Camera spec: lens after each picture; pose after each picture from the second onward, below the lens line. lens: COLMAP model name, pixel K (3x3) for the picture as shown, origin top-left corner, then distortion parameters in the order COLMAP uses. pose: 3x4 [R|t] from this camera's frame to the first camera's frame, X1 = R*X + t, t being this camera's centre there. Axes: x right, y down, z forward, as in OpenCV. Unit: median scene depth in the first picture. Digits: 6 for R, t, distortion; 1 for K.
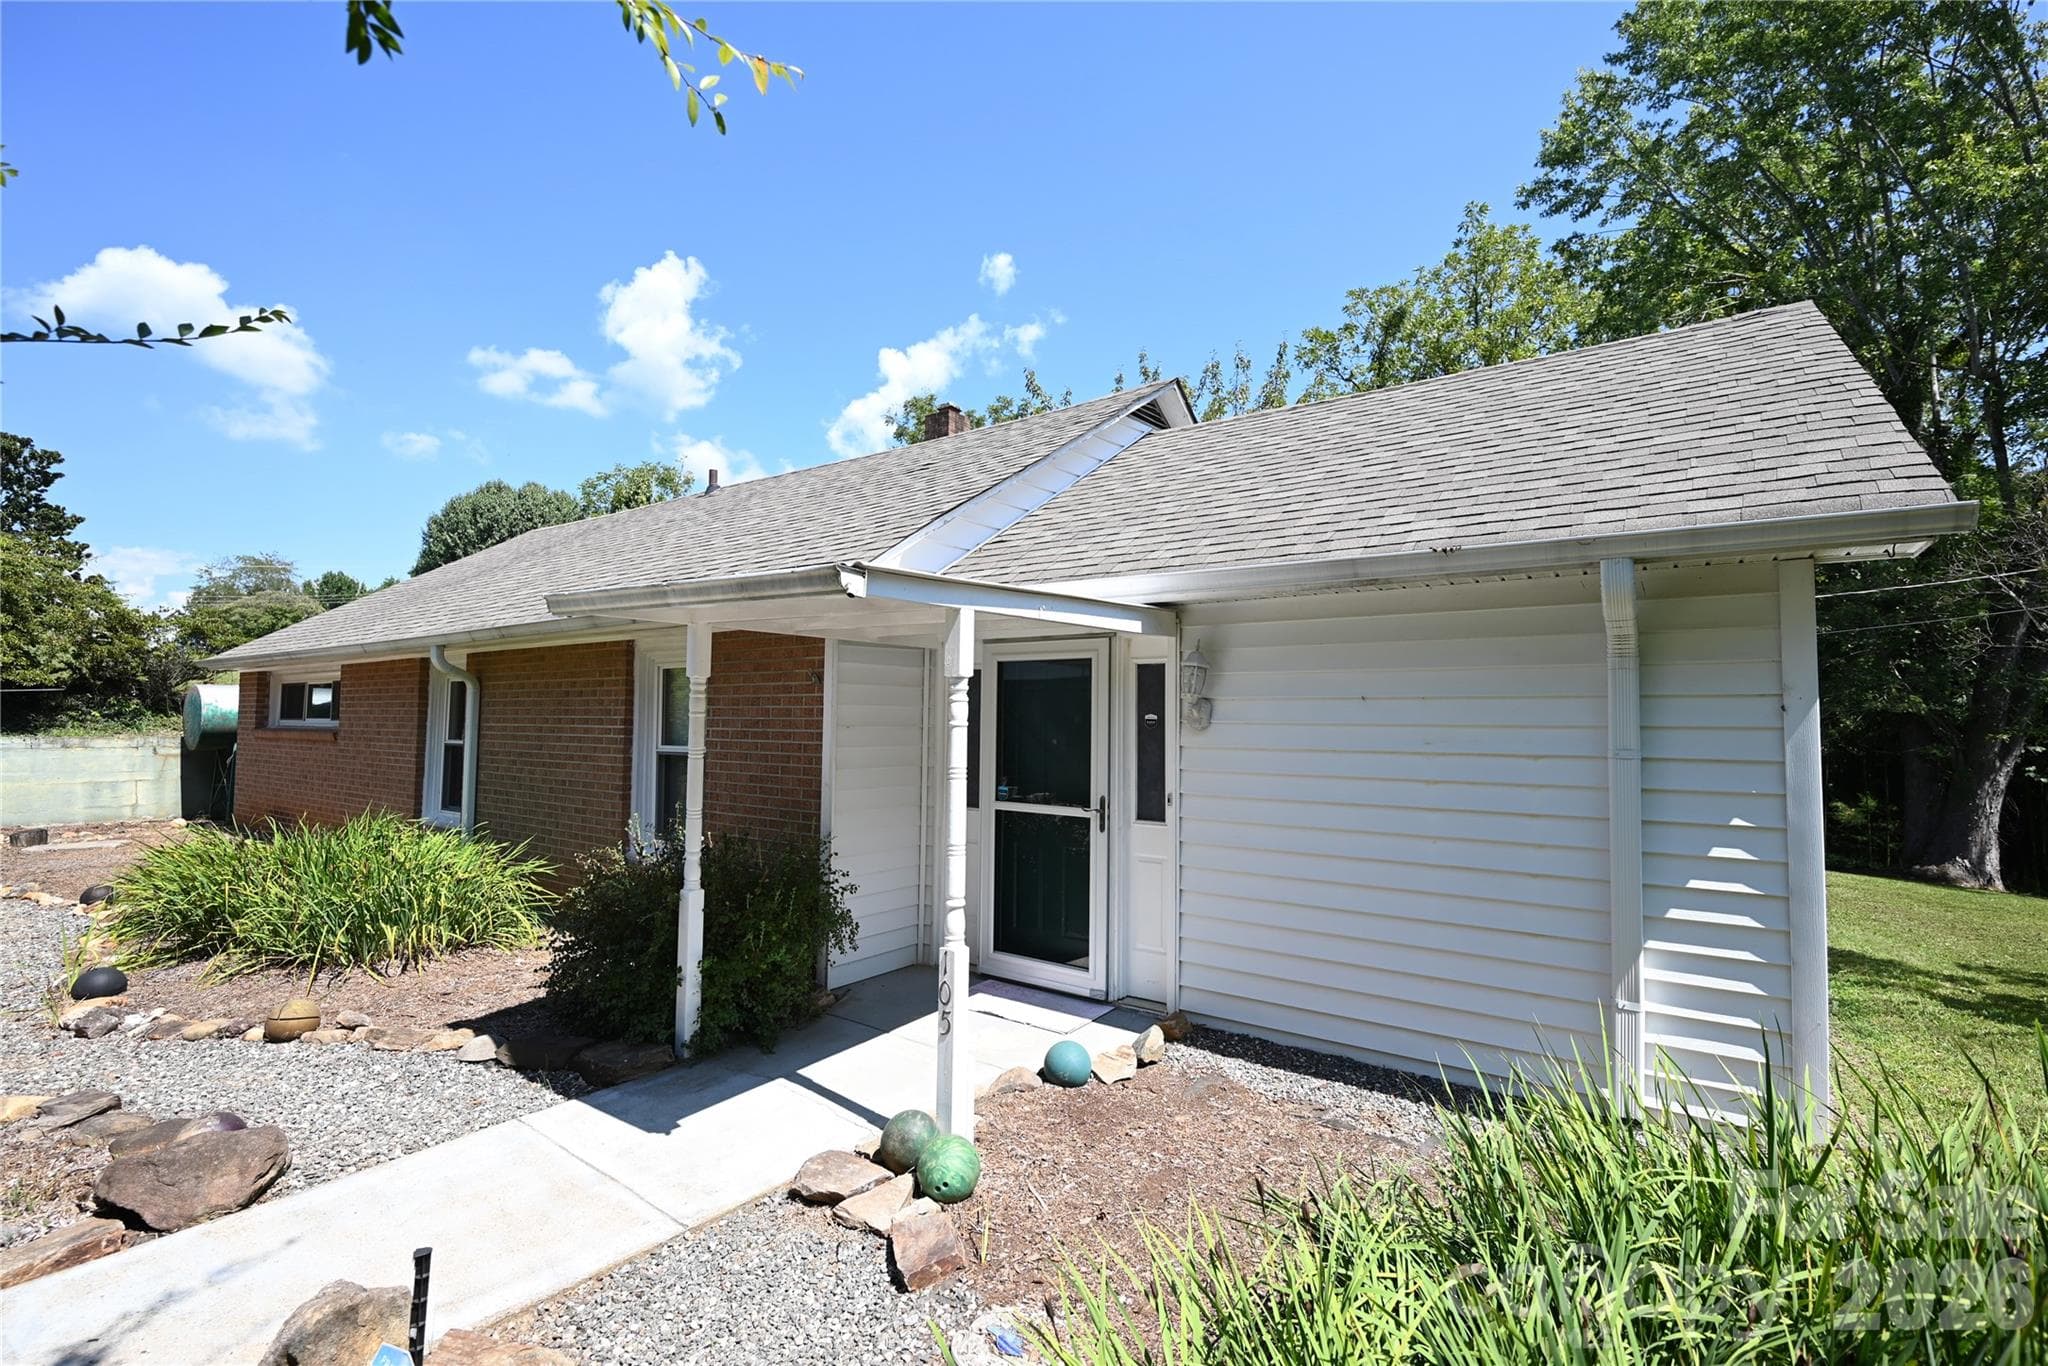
lens RADIAL K [[901.3, 0, 1024.0], [0, 901.3, 683.0], [0, 0, 1]] dist [-0.000522, 0.000208]
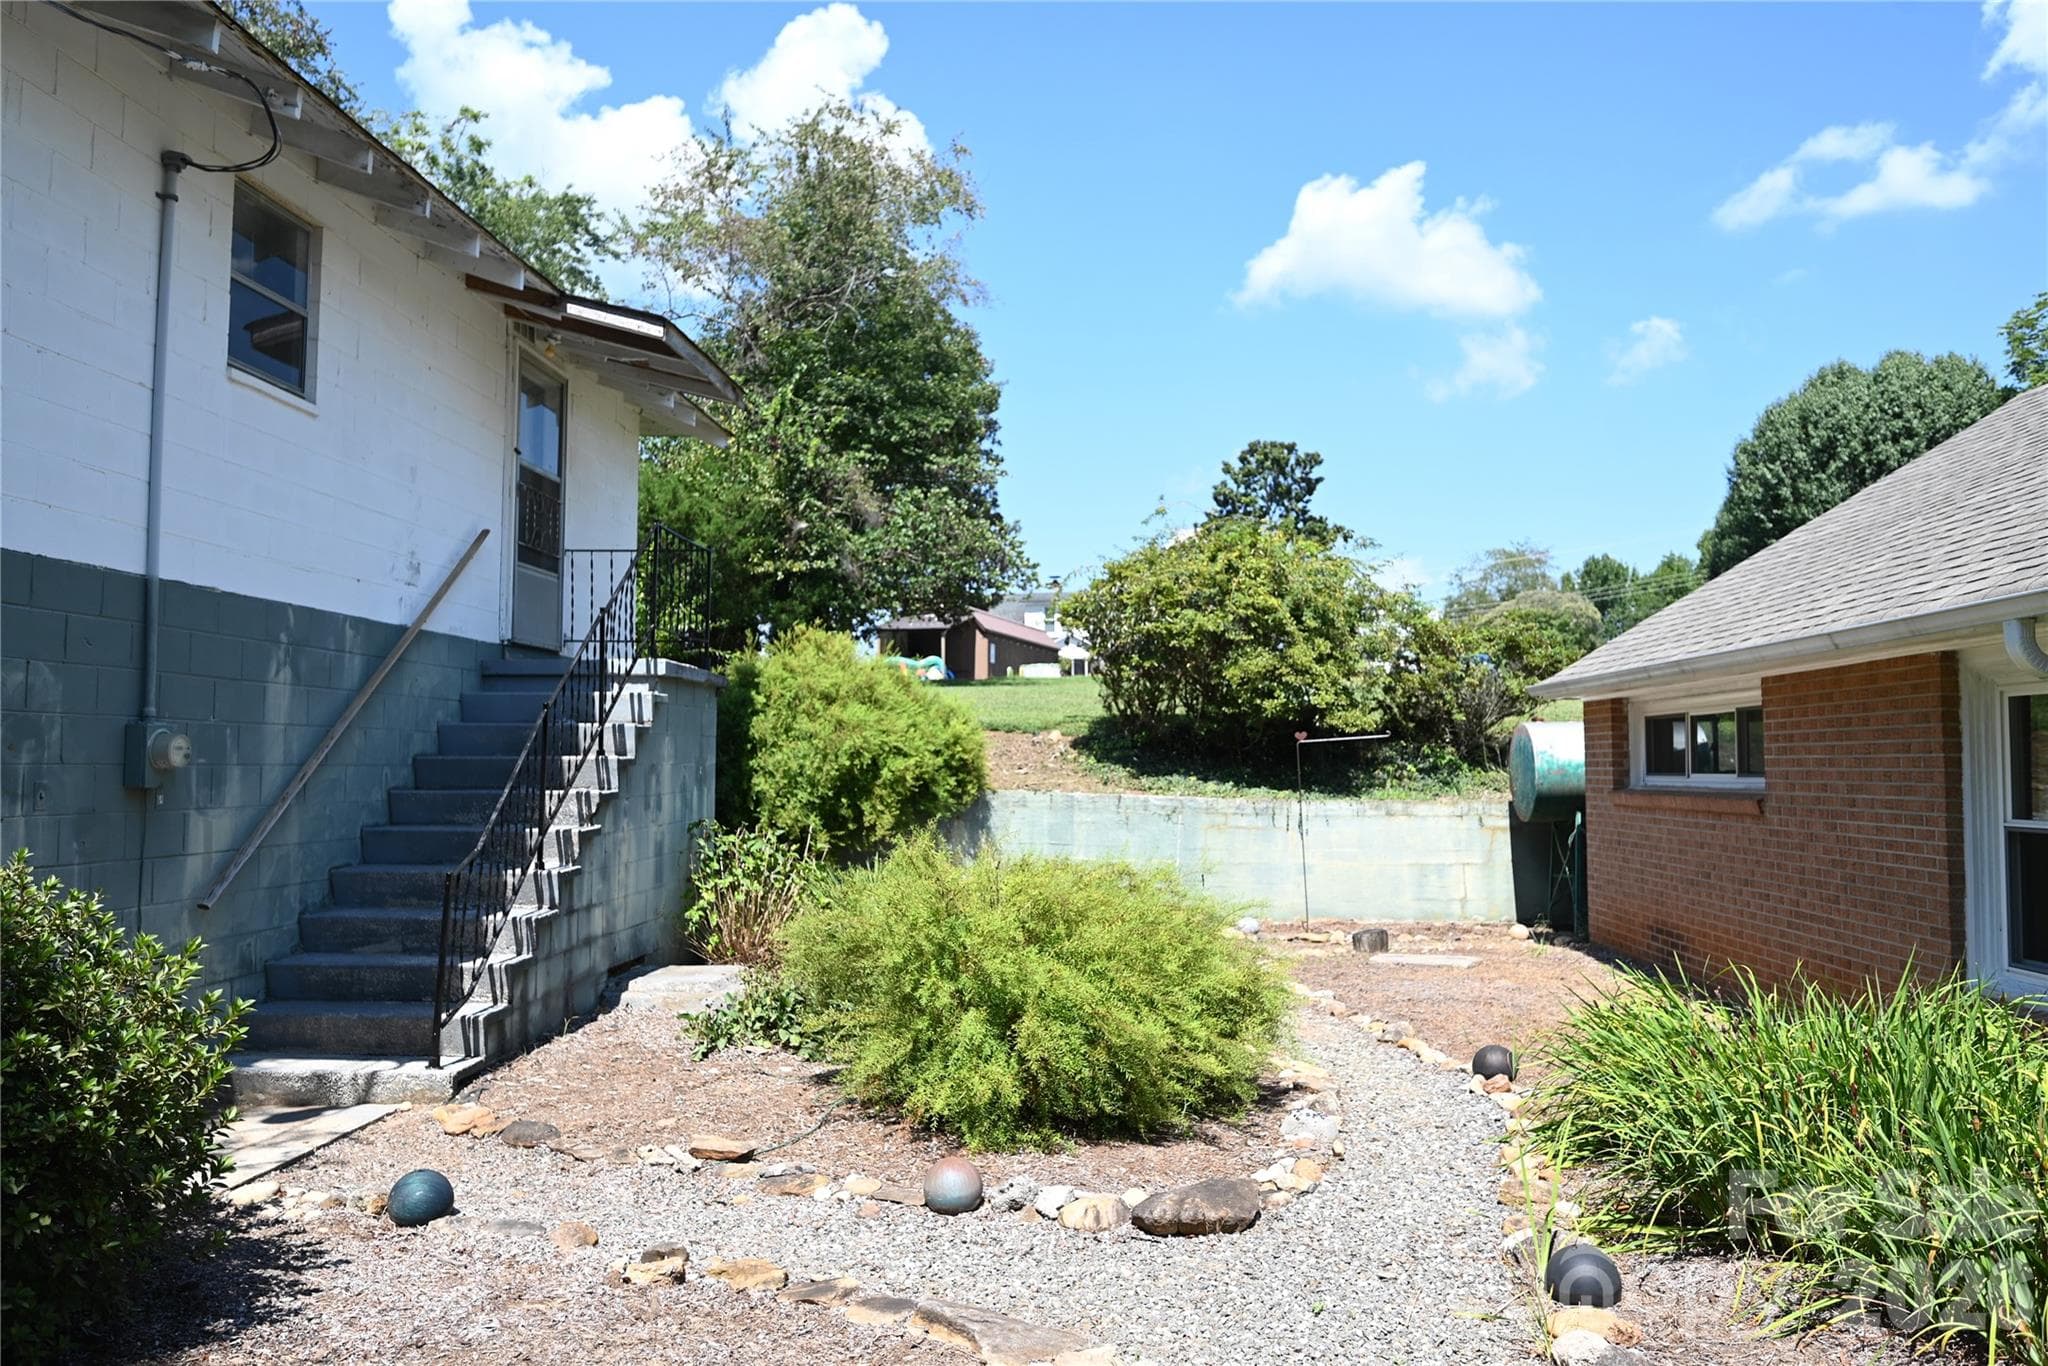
lens RADIAL K [[1439.7, 0, 922.7], [0, 1439.7, 680.4], [0, 0, 1]] dist [-0.002449, -0.000247]
pose [[0.467266, -0.061371, -0.881984, -0.187081], [0.044546, 0.997955, -0.045841, -0.000805], [0.882994, -0.017869, 0.469044, 0.110039]]
